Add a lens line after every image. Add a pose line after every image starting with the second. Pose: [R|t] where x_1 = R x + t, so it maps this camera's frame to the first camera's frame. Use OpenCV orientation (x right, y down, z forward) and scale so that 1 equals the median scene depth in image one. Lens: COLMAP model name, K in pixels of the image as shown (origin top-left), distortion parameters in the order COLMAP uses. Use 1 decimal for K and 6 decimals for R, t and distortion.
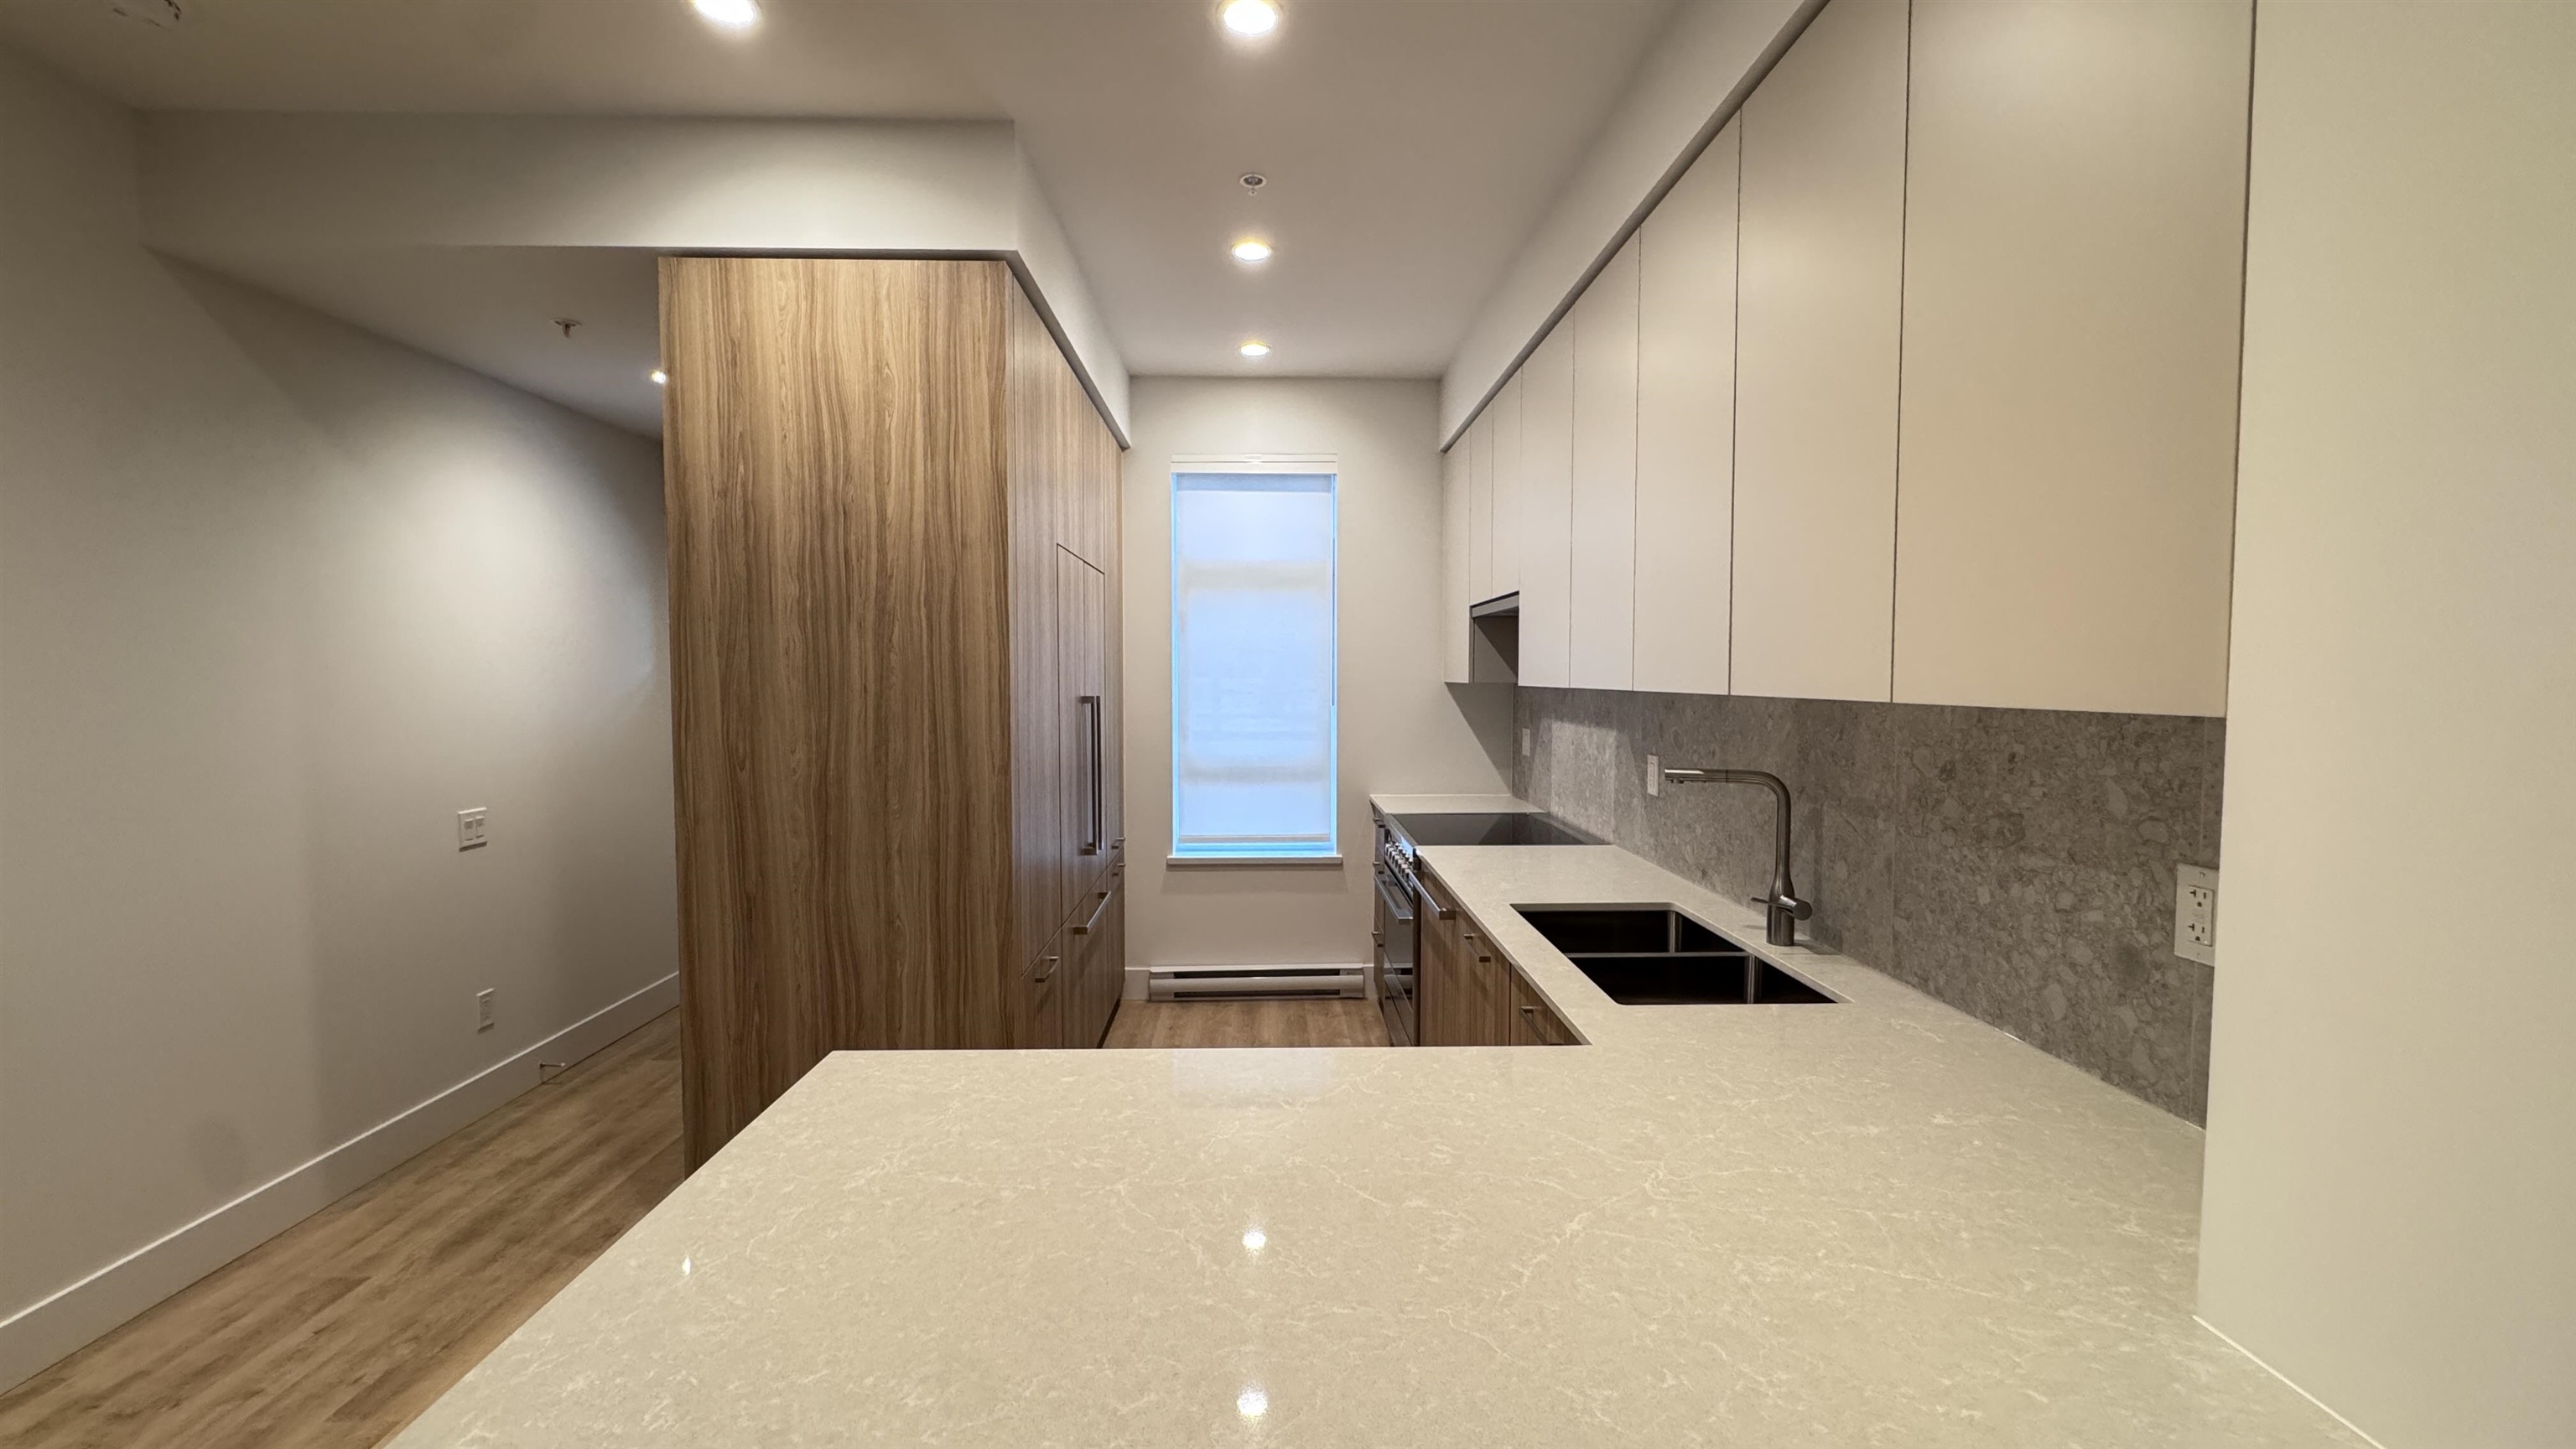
lens RADIAL K [[1016.7, 0, 1296.0], [0, 1016.7, 722.8], [0, 0, 1]] dist [-0.001663, 0.000206]
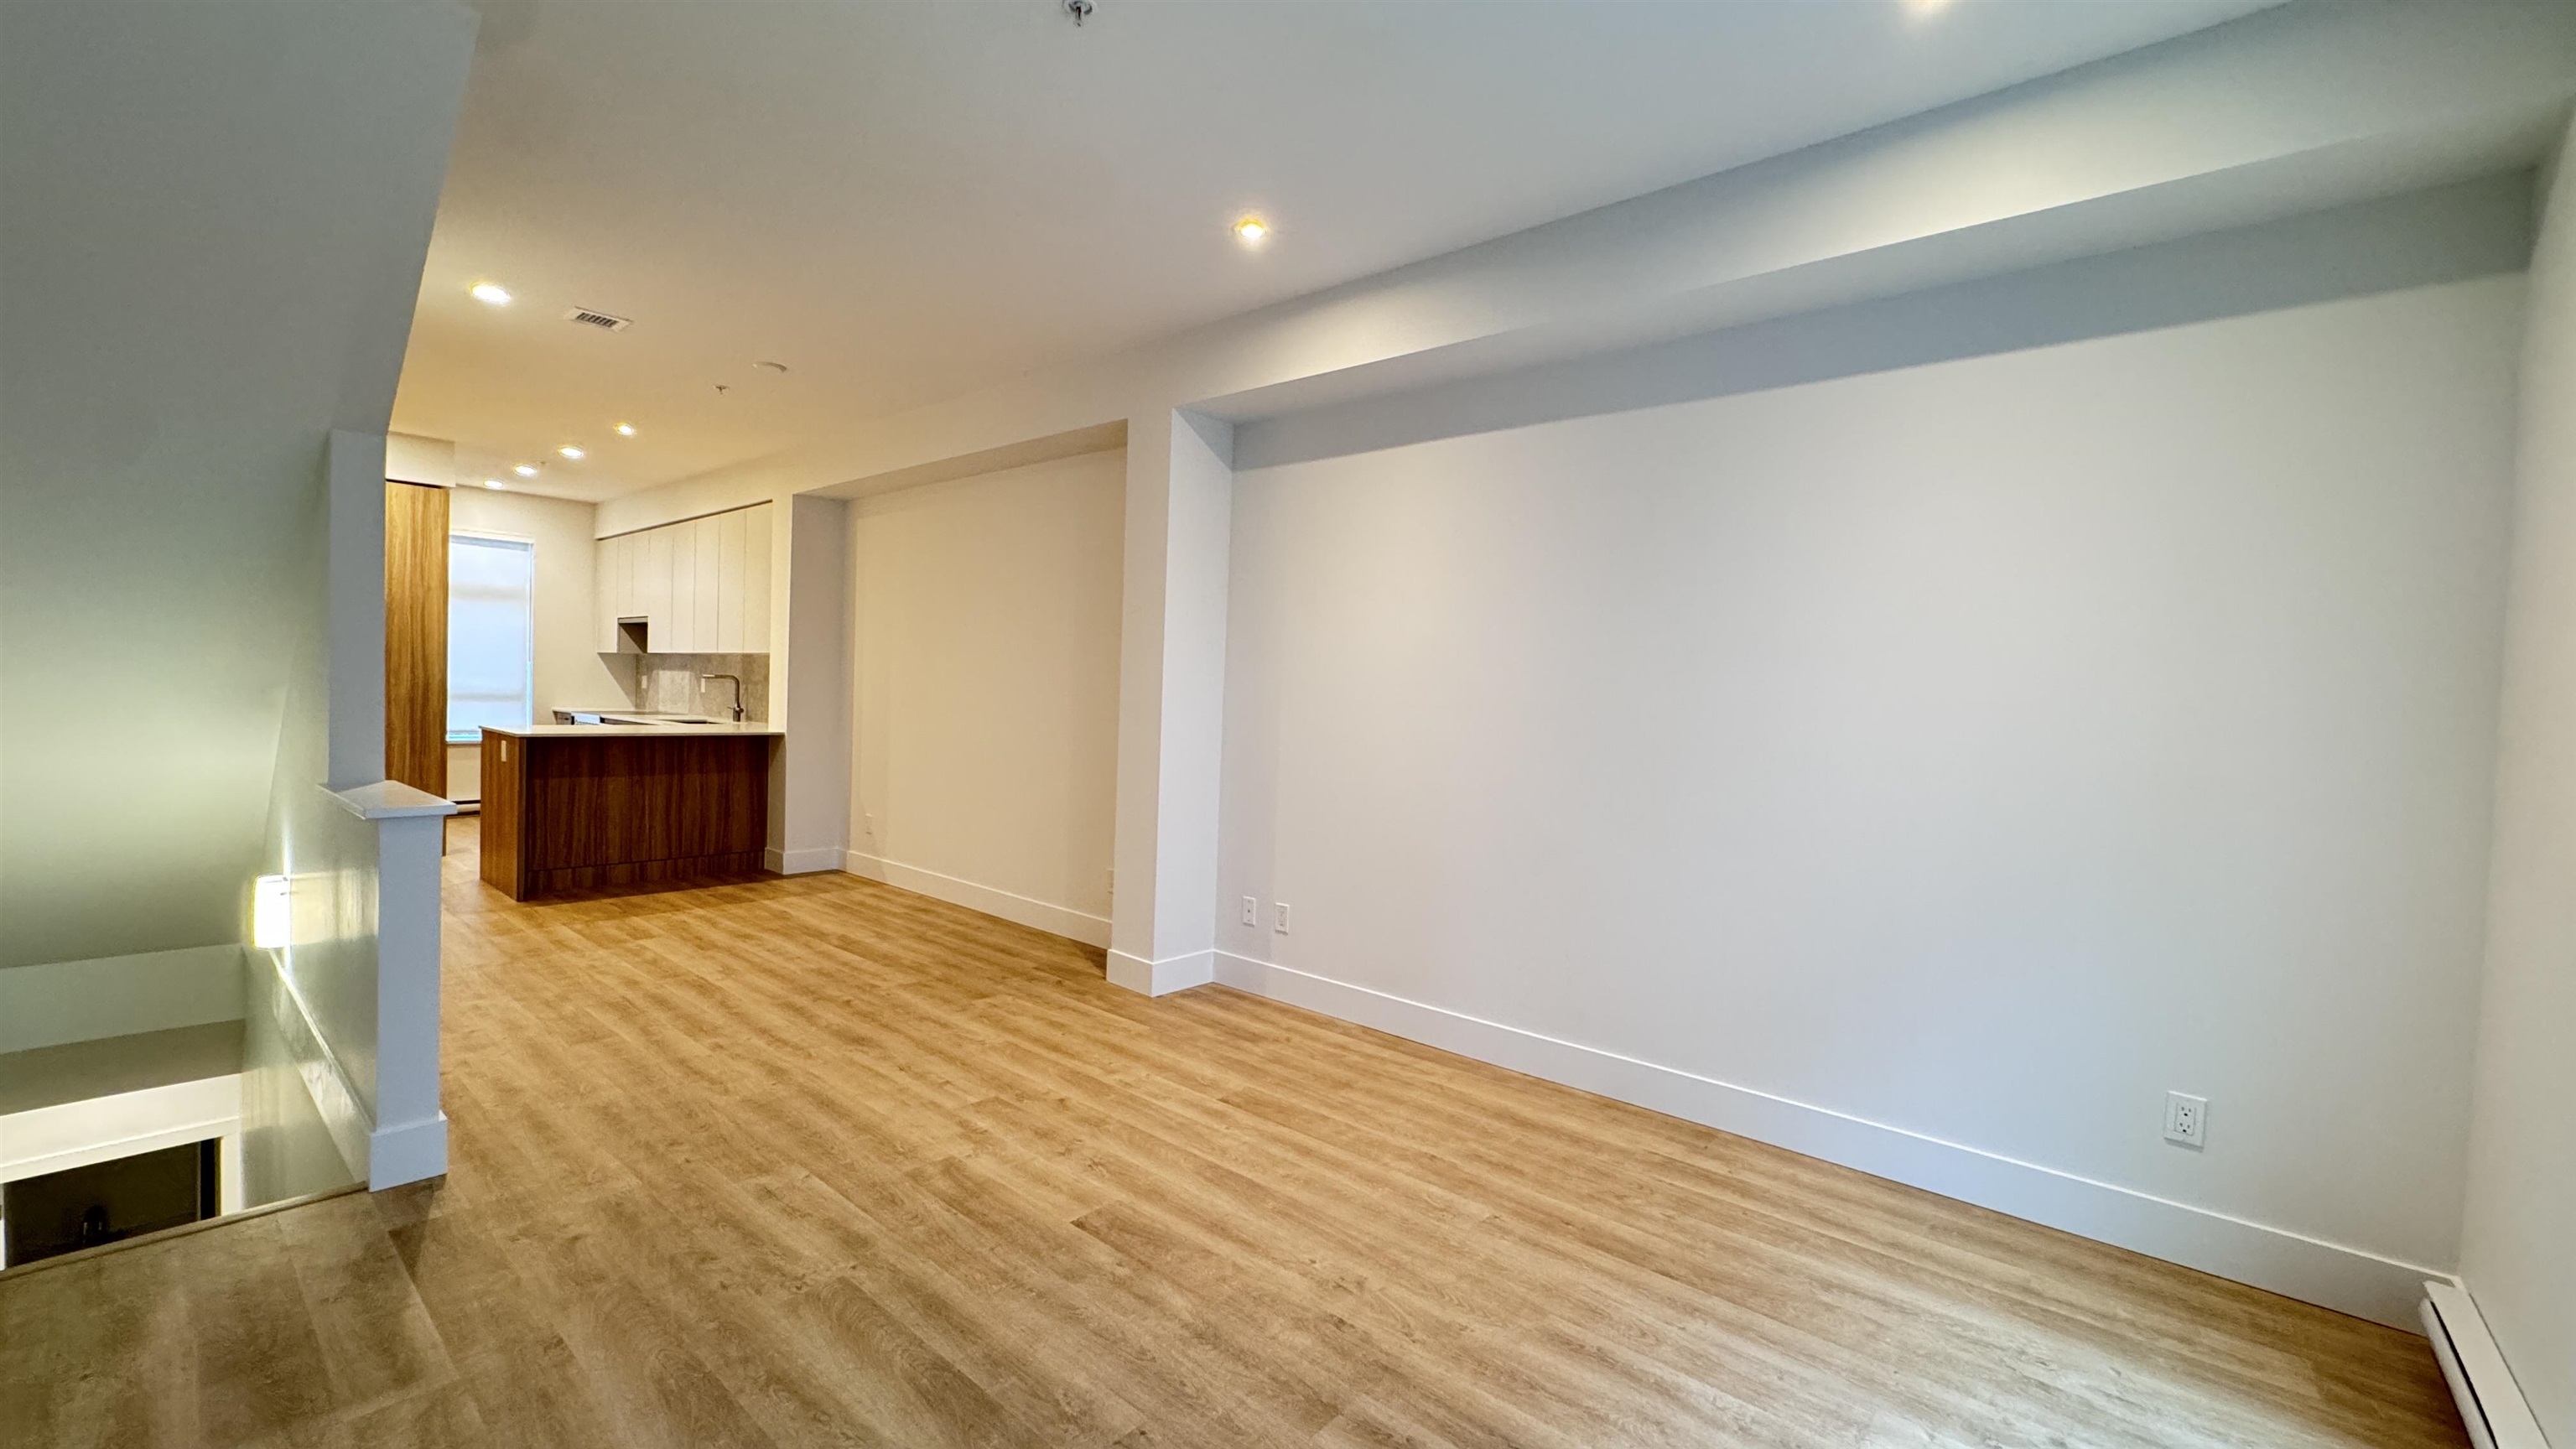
lens RADIAL K [[1016.7, 0, 1283.3], [0, 1016.7, 727.0], [0, 0, 1]] dist [-0.001663, 0.000206]
pose [[0.676169, -0.001392, 0.736745, -0.903504], [0.000394, 0.999999, 0.001528, 0.226435], [-0.736746, -0.000743, 0.676169, -2.957391]]
